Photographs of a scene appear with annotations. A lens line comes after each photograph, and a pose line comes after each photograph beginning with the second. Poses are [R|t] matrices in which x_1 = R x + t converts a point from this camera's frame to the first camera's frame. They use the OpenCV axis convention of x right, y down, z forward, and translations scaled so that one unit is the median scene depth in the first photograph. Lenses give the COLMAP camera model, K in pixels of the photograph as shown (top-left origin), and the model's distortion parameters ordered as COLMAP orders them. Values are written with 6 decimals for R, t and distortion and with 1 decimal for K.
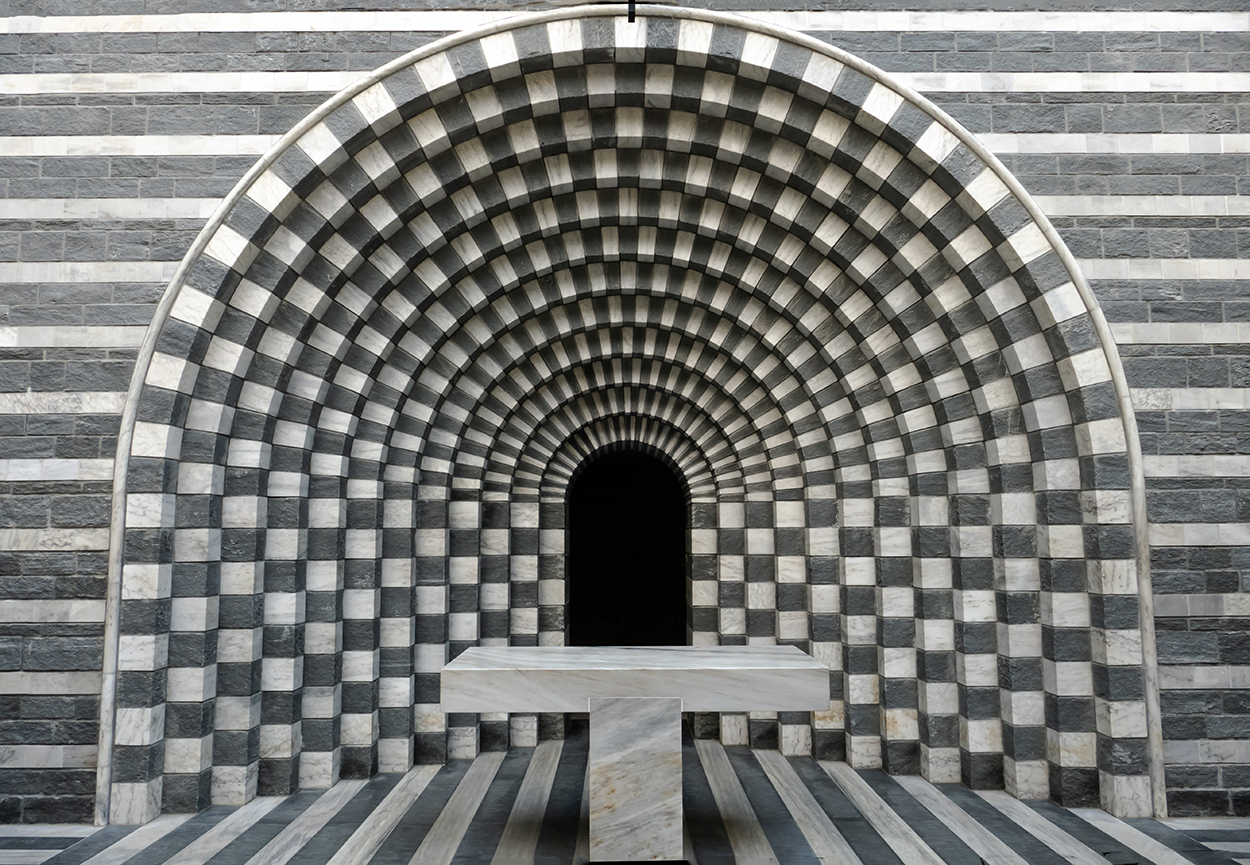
lens RADIAL K [[984.3, 0, 604.9], [0, 984.3, 431.1], [0, 0, 1]] dist [-0.015478, 0.008386]
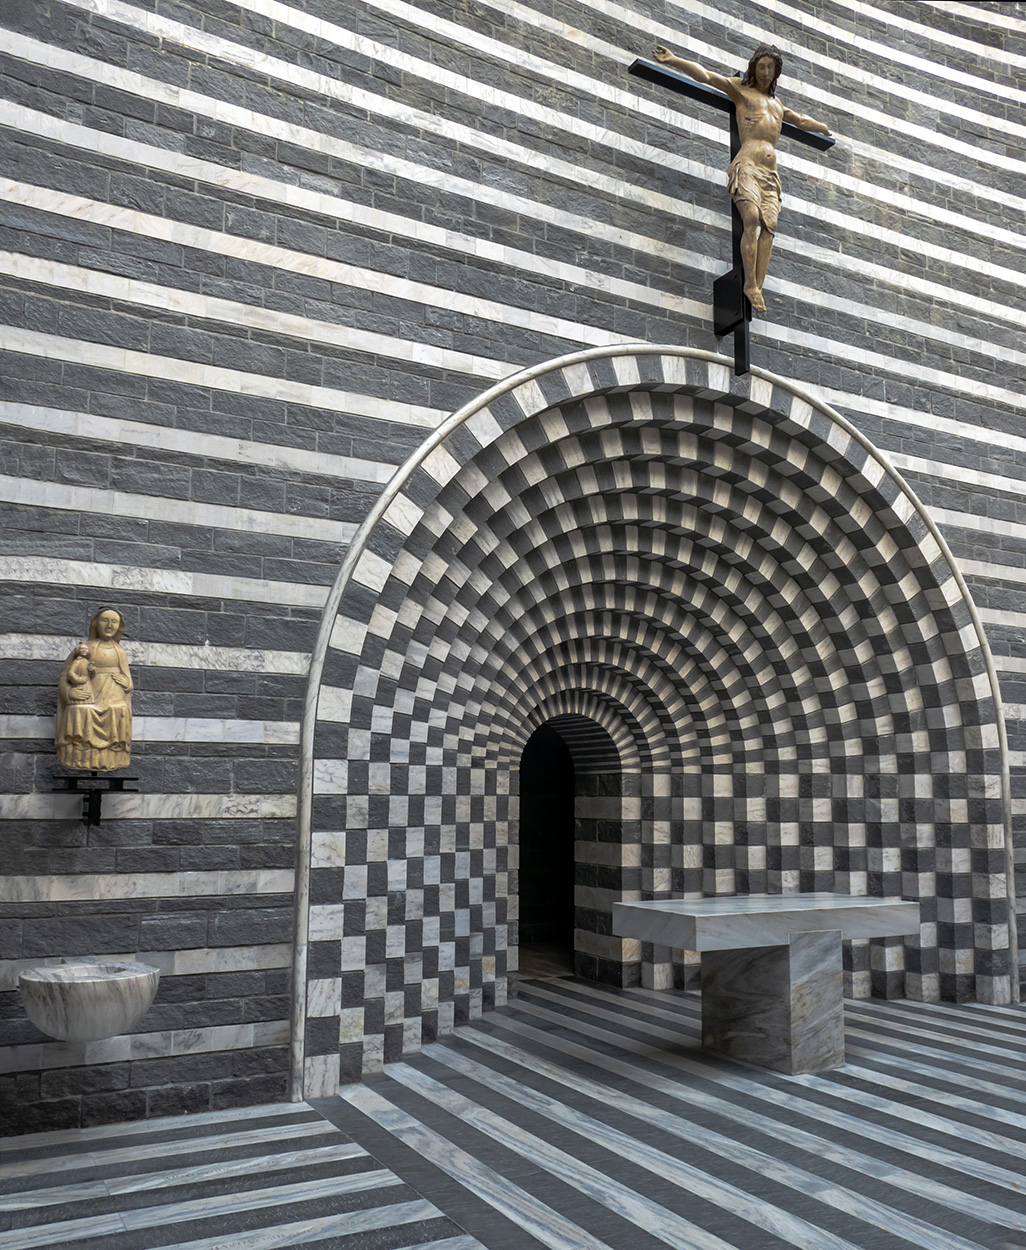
lens RADIAL K [[1237.5, 0, 515.2], [0, 1237.5, 650.9], [0, 0, 1]] dist [-0.002236, -0.018924]
pose [[0.849510, 0.070399, 0.522854, -0.950218], [-0.065077, 0.997471, -0.028570, -0.020549], [-0.523543, -0.009755, 0.851943, -0.143884]]
